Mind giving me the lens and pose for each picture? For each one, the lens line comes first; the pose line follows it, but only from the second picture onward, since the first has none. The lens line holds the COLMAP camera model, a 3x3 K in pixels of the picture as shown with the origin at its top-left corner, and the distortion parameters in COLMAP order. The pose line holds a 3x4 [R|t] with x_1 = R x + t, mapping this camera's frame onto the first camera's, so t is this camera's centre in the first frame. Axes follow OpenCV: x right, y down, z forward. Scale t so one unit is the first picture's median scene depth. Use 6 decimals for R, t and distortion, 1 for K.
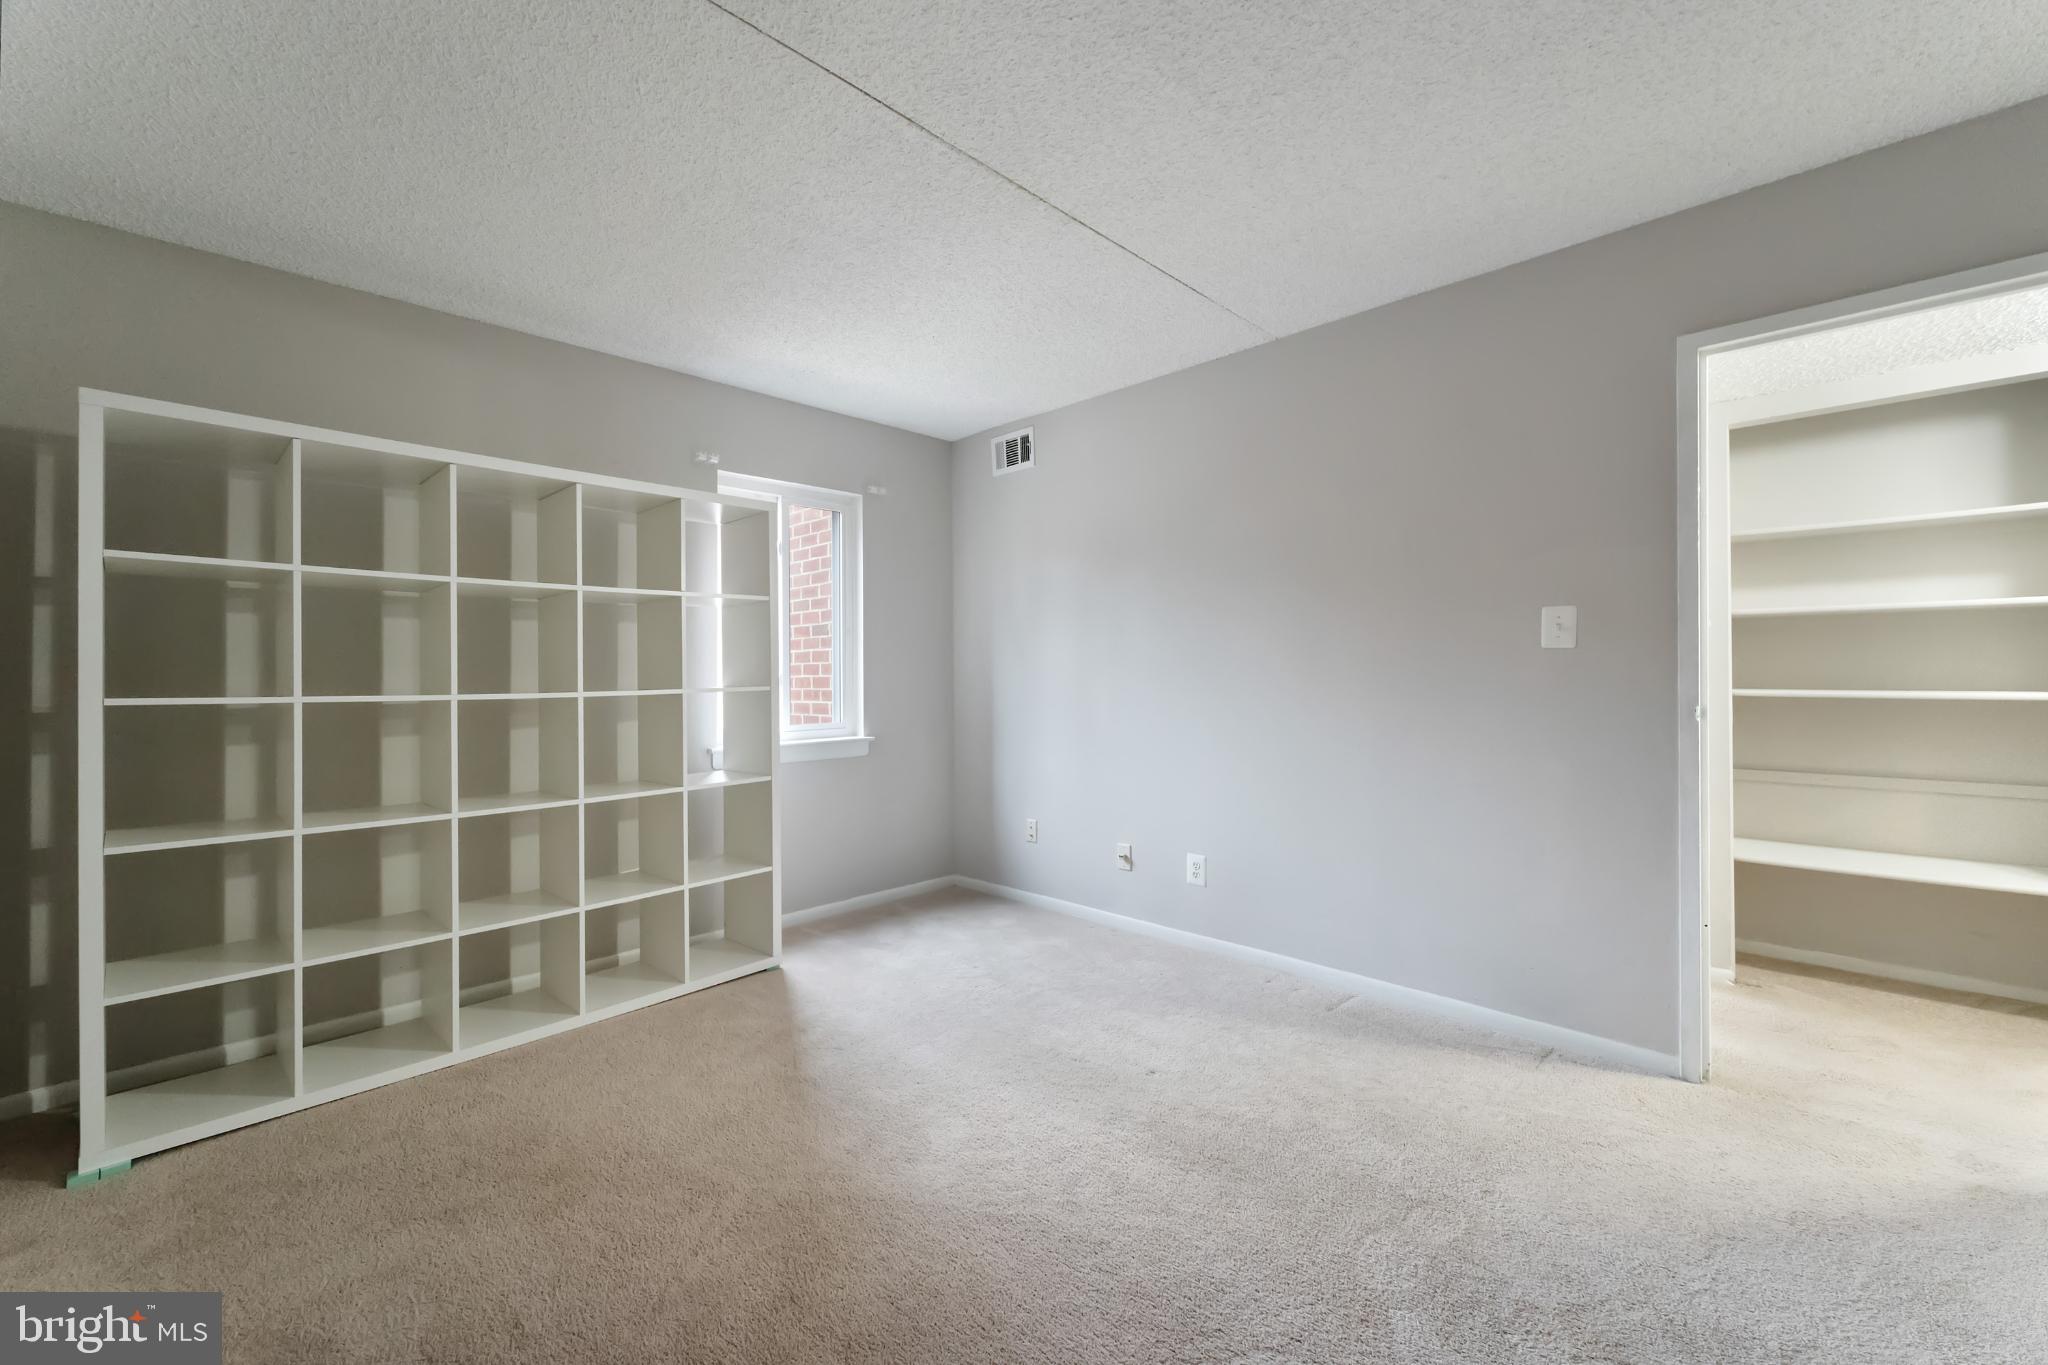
lens RADIAL K [[826.2, 0, 1024.0], [0, 826.2, 682.5], [0, 0, 1]] dist [0.000002, -0.000014]
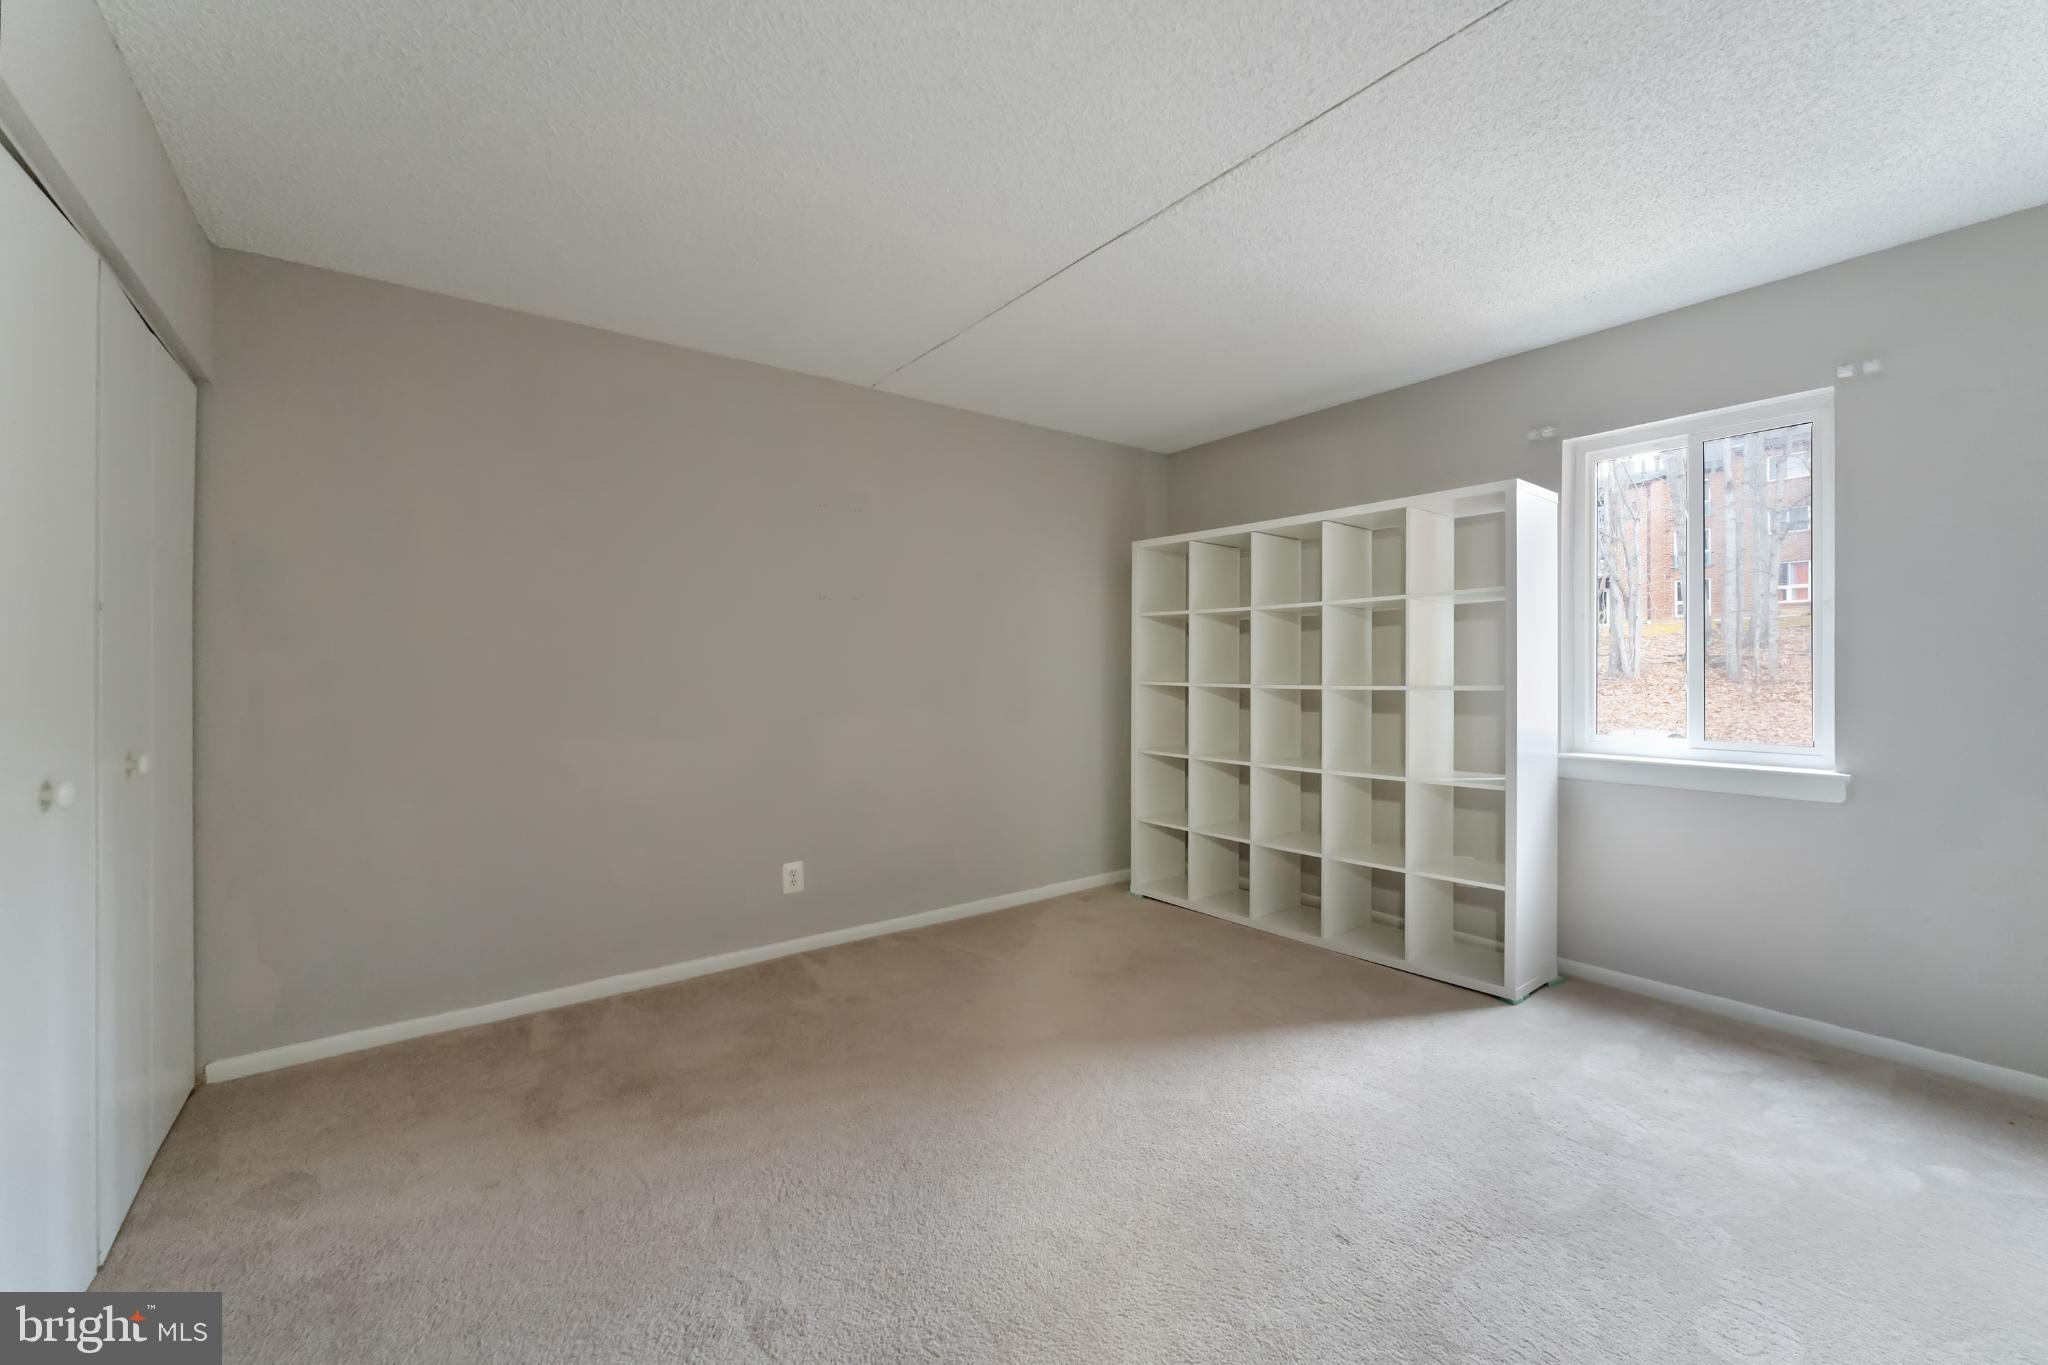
lens RADIAL K [[826.2, 0, 1024.0], [0, 826.2, 682.5], [0, 0, 1]] dist [0.000002, -0.000014]
pose [[-0.156840, 0.028302, -0.987218, 0.616826], [-0.004414, 0.999559, 0.029357, -0.021990], [0.987614, 0.008962, -0.156646, 0.583865]]
